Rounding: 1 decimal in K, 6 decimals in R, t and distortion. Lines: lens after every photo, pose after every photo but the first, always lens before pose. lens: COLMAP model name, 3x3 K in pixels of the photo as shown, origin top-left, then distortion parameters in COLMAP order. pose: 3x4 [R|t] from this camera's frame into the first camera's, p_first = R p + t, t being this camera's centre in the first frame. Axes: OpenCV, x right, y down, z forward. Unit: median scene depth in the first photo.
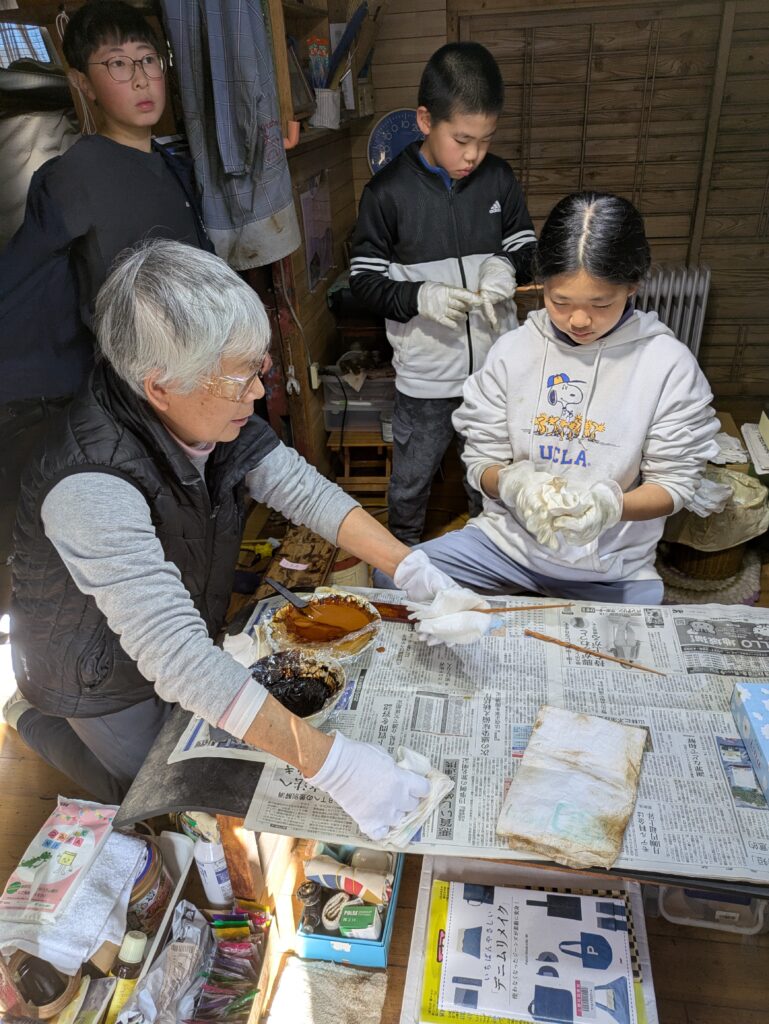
lens RADIAL K [[746.7, 0, 388.4], [0, 746.7, 510.9], [0, 0, 1]] dist [0.004587, -0.011475]
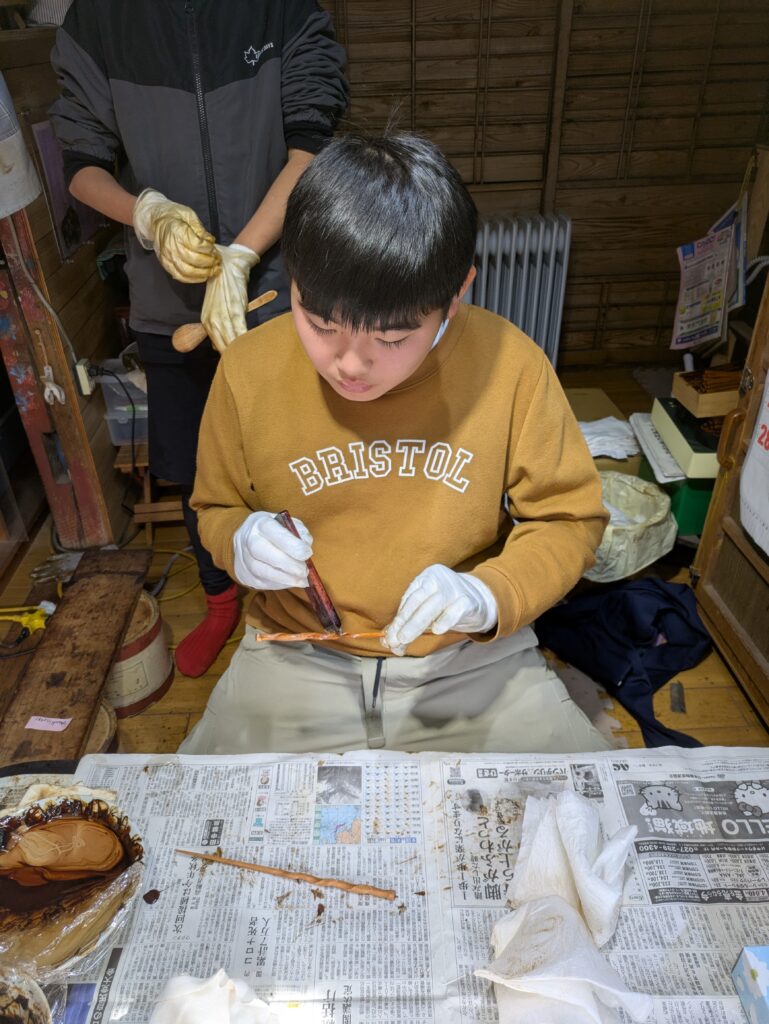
lens RADIAL K [[746.7, 0, 378.5], [0, 746.7, 513.8], [0, 0, 1]] dist [0.004587, -0.011475]
pose [[0.981001, -0.088011, 0.172890, 0.045818], [0.077176, 0.994666, 0.068434, -0.071885], [-0.177991, -0.053791, 0.982561, 0.205908]]
